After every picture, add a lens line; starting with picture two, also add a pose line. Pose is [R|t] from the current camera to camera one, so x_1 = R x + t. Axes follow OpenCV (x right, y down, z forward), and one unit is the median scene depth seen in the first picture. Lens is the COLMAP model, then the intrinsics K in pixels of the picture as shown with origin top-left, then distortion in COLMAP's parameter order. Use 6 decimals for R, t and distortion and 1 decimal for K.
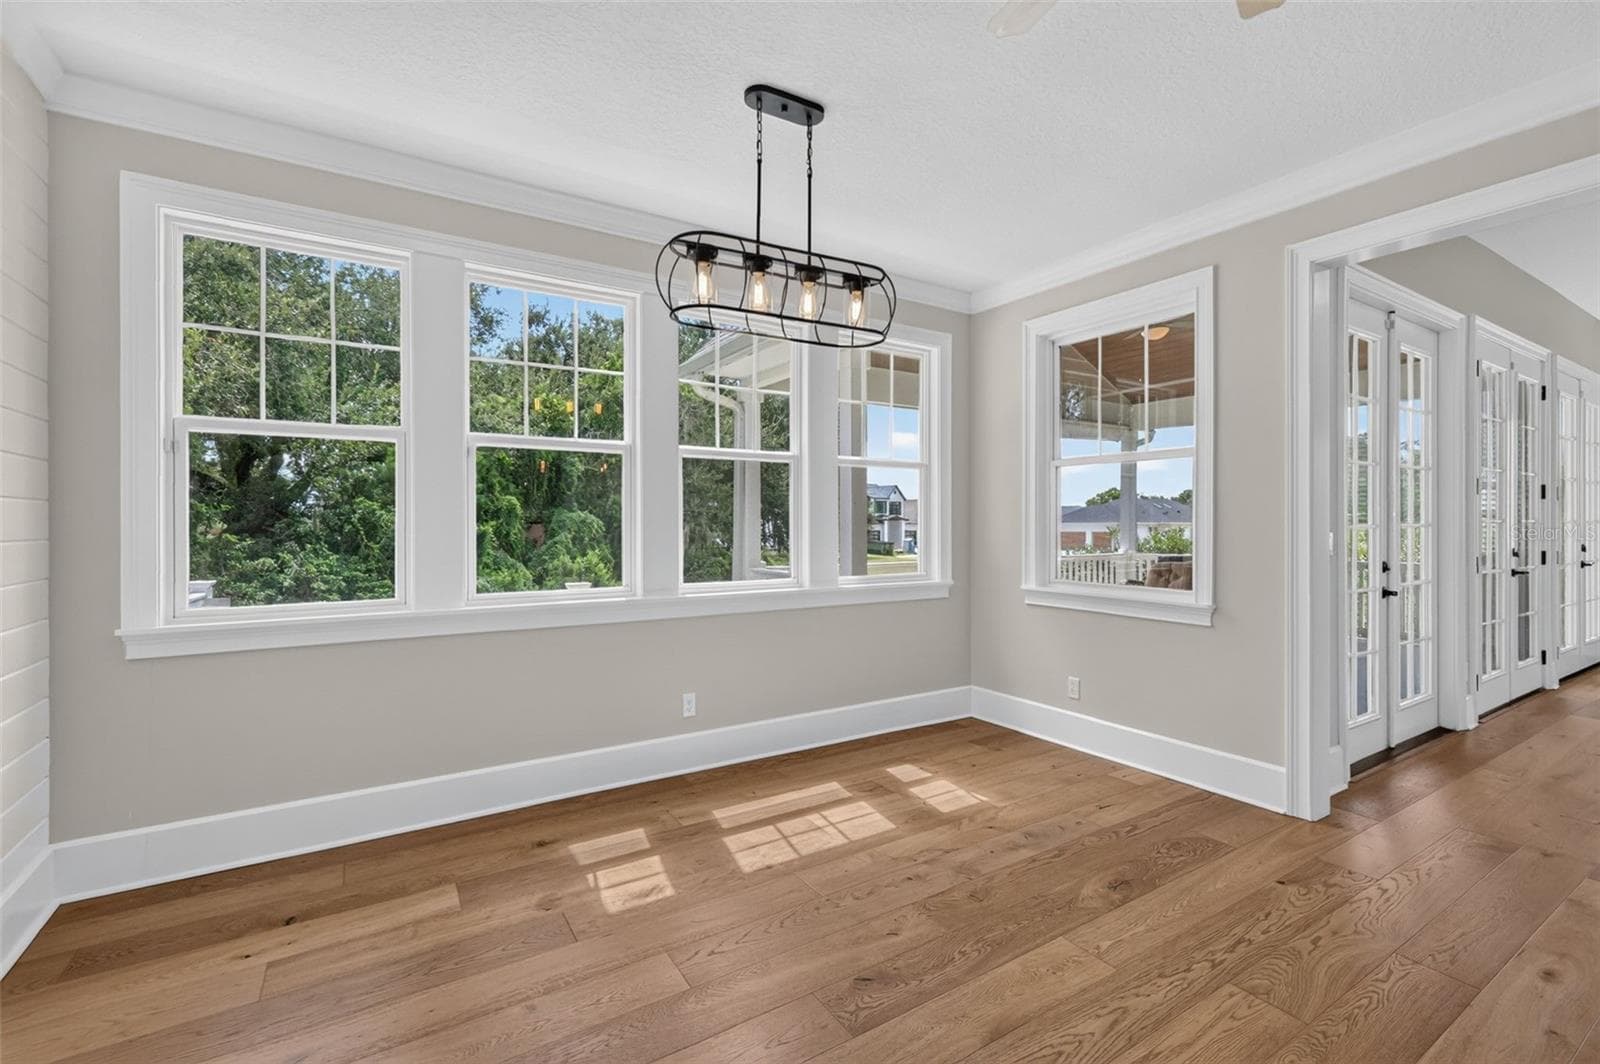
lens RADIAL K [[692.3, 0, 807.1], [0, 692.3, 534.3], [0, 0, 1]] dist [-0.000172, -0.000003]
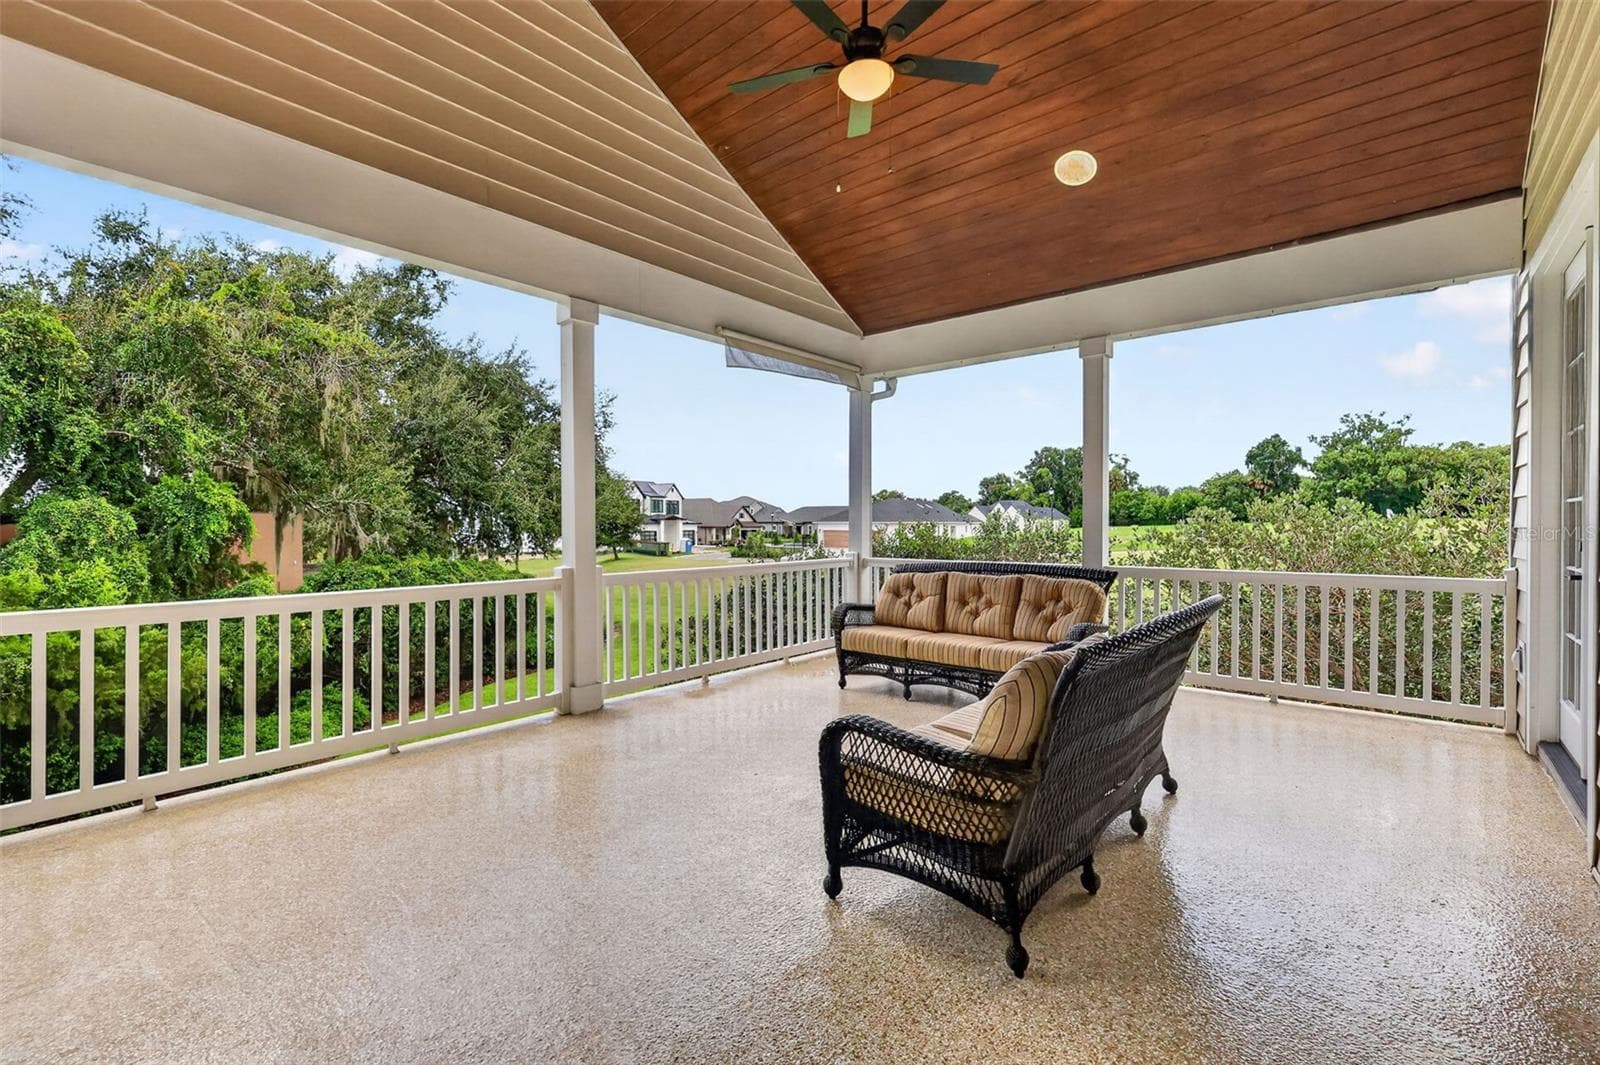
lens RADIAL K [[692.3, 0, 807.1], [0, 692.3, 534.8], [0, 0, 1]] dist [-0.000172, -0.000003]
pose [[0.954520, -0.001644, 0.298142, 0.064931], [0.001562, 0.999999, 0.000513, 0.000580], [-0.298143, -0.000024, 0.954521, 0.112445]]
